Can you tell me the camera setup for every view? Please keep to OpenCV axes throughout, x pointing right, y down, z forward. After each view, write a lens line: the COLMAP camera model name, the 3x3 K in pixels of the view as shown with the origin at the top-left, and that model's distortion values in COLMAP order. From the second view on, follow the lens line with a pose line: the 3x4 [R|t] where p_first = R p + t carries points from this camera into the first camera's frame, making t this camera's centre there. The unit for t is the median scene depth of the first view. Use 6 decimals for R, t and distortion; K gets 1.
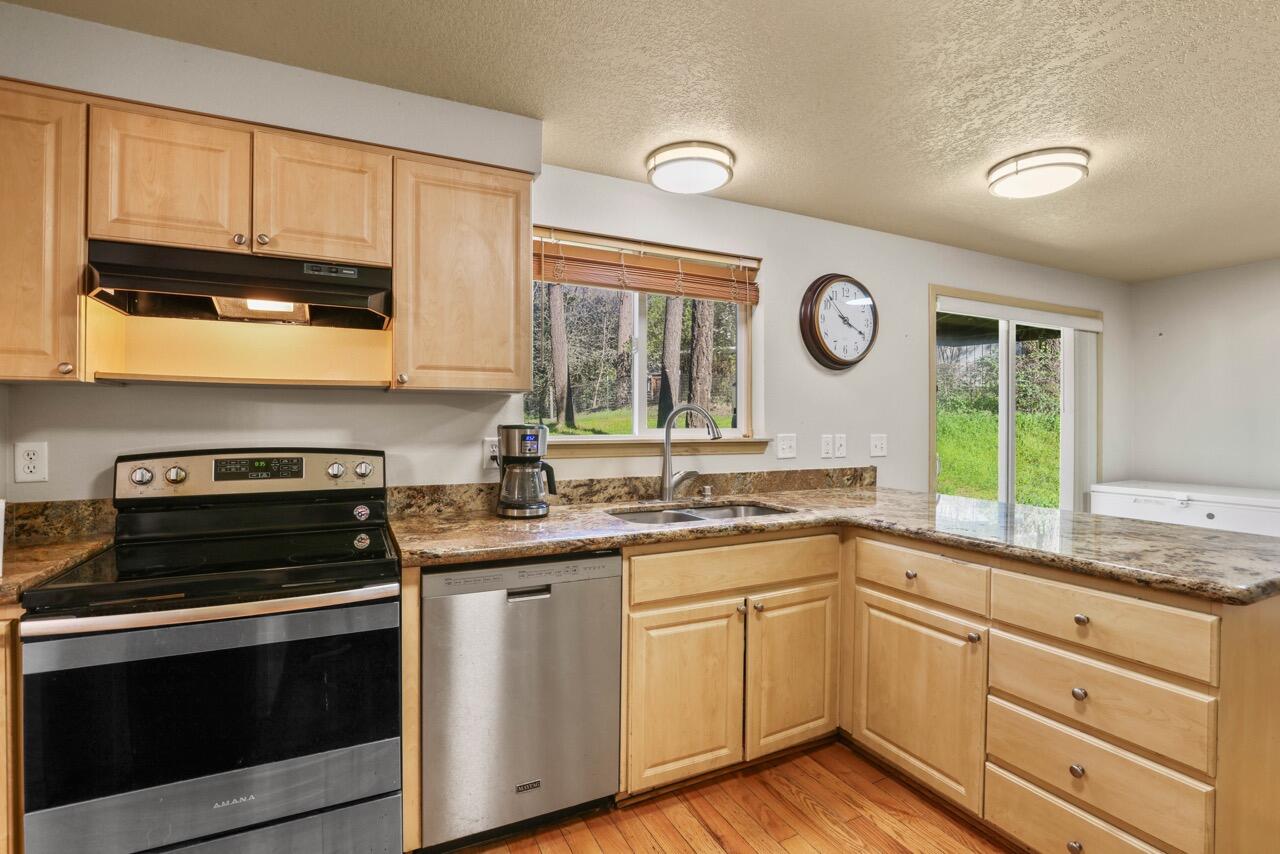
lens RADIAL K [[589.2, 0, 635.4], [0, 589.2, 423.4], [0, 0, 1]] dist [-0.020886, -0.000219]
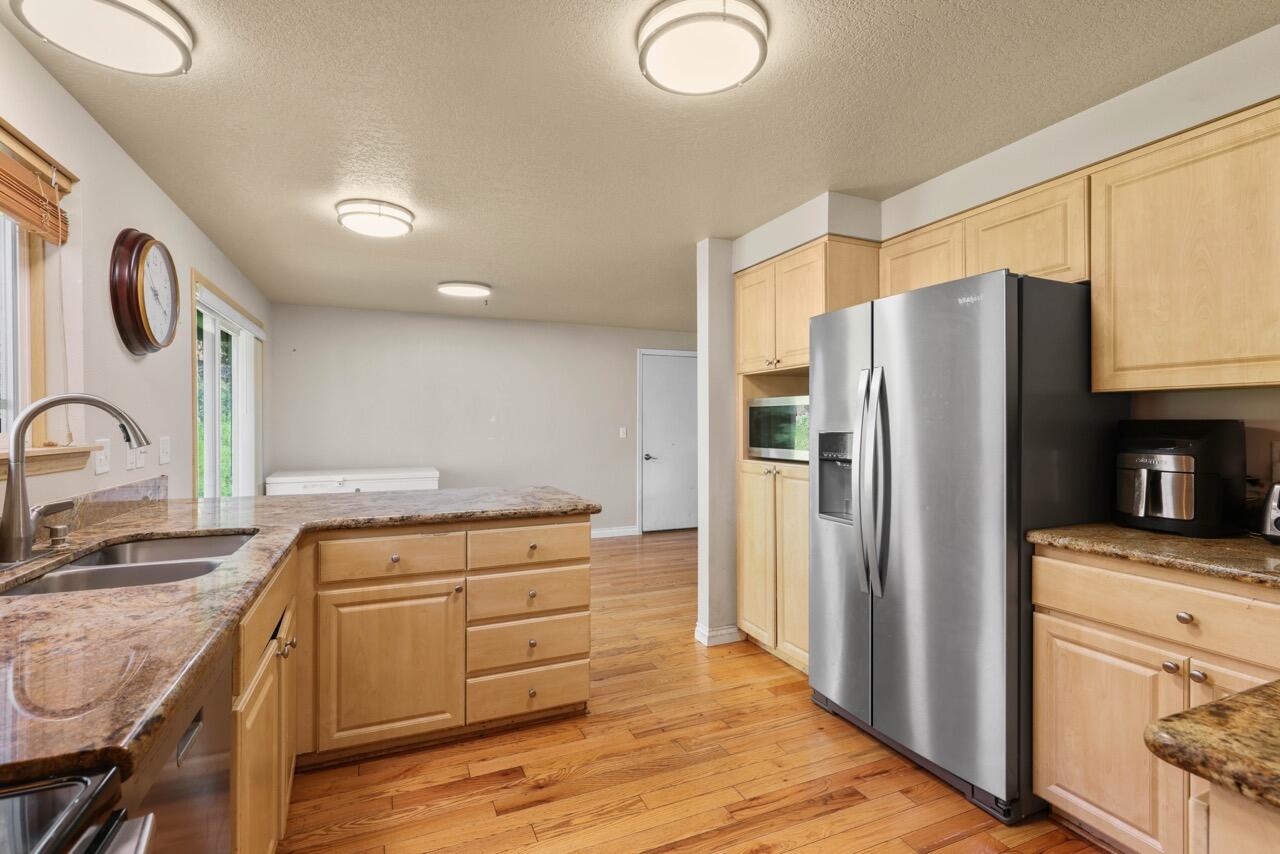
lens RADIAL K [[589.2, 0, 635.7], [0, 589.2, 423.4], [0, 0, 1]] dist [-0.020886, -0.000219]
pose [[0.047673, -0.012529, 0.998784, -0.557732], [0.003078, 0.999918, 0.012396, -0.008554], [-0.998858, 0.002483, 0.047707, 0.450244]]
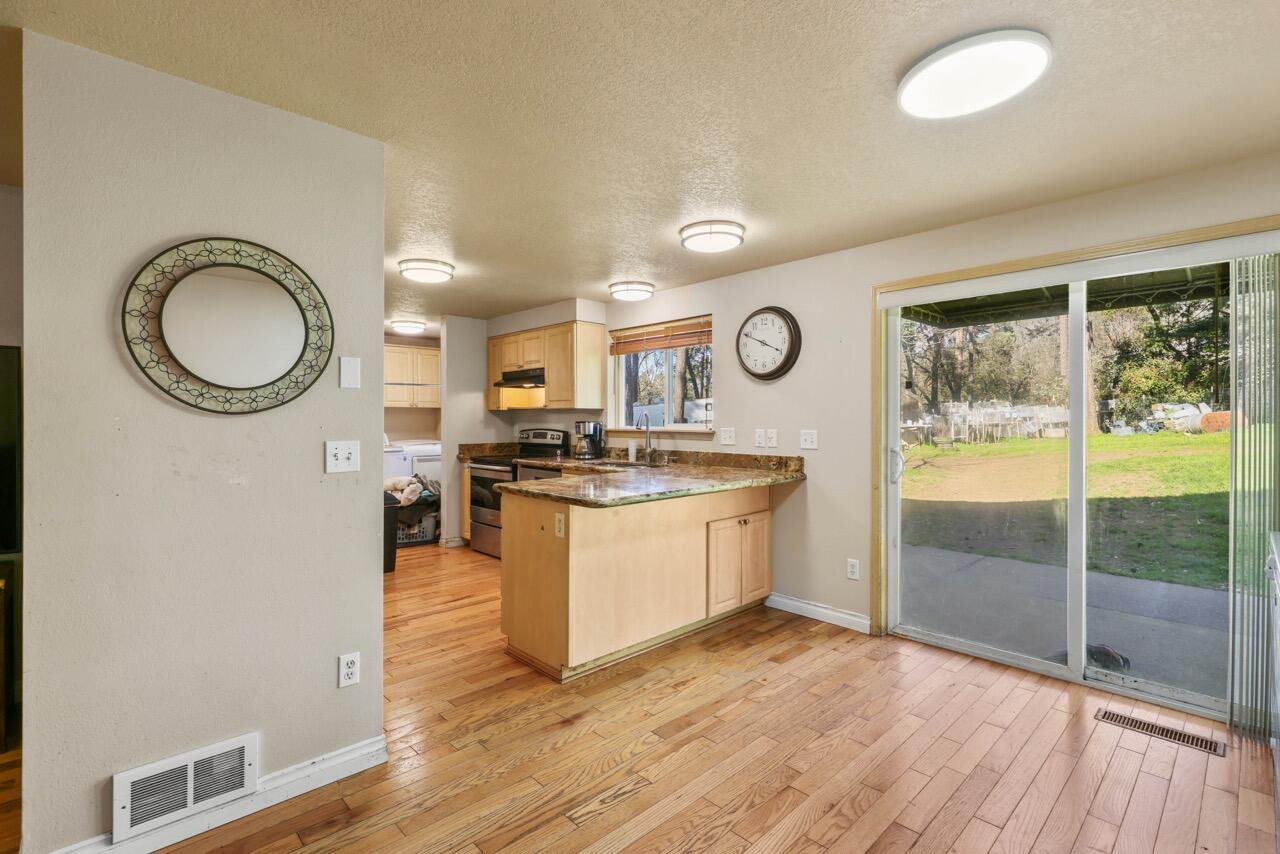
lens RADIAL K [[589.2, 0, 640.1], [0, 589.2, 423.4], [0, 0, 1]] dist [-0.020886, -0.000219]
pose [[0.304955, -0.000022, -0.952367, 2.213839], [-0.003827, 0.999992, -0.001249, 0.012195], [0.952359, 0.004026, 0.304953, 0.487820]]
